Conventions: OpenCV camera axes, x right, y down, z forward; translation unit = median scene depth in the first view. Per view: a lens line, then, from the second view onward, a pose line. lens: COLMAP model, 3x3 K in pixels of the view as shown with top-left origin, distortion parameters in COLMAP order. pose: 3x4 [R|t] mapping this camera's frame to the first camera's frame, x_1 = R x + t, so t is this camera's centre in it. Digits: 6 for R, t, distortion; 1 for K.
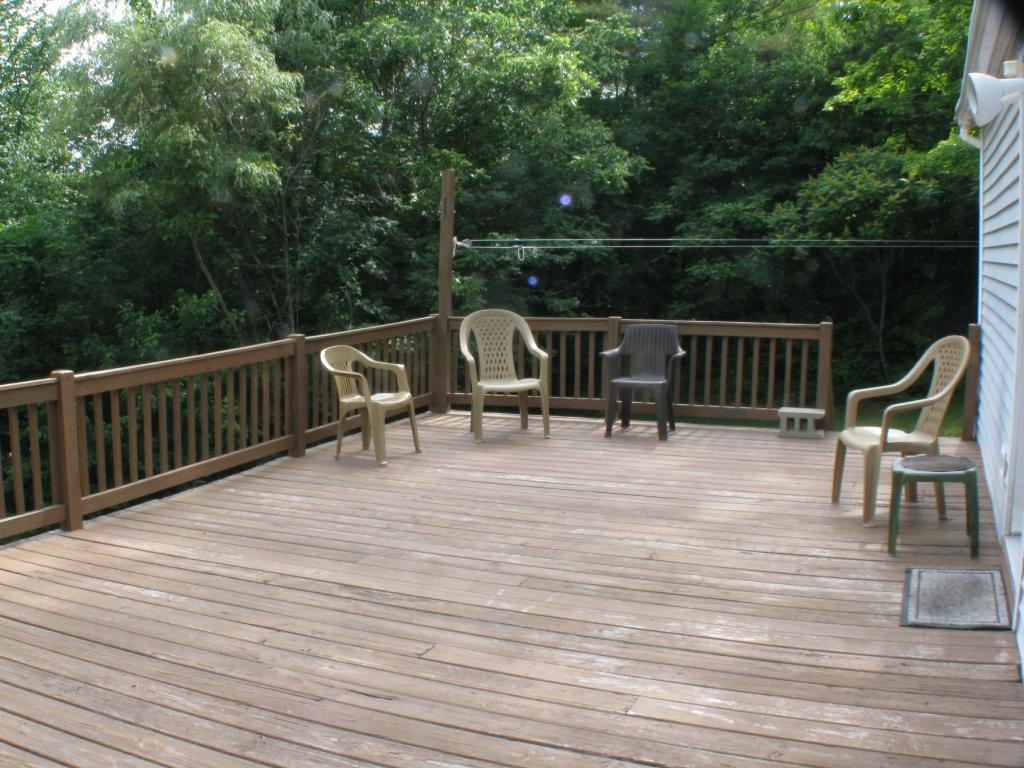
lens RADIAL K [[1014.8, 0, 512.0], [0, 1014.8, 384.0], [0, 0, 1]] dist [-0.257157, 0.144444]
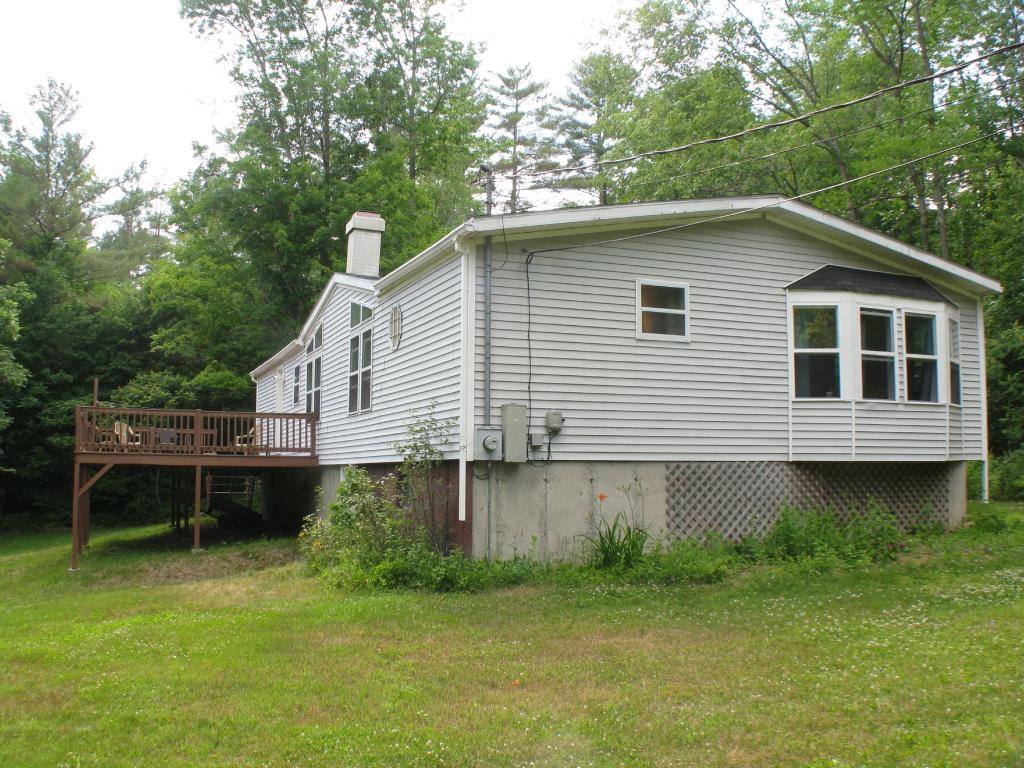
lens RADIAL K [[1014.8, 0, 512.0], [0, 1014.8, 384.0], [0, 0, 1]] dist [-0.257157, 0.144444]
pose [[0.707929, 0.085411, 0.701100, -0.416490], [0.072068, 0.978744, -0.192005, 0.161948], [-0.702597, 0.186452, 0.686726, -0.657349]]
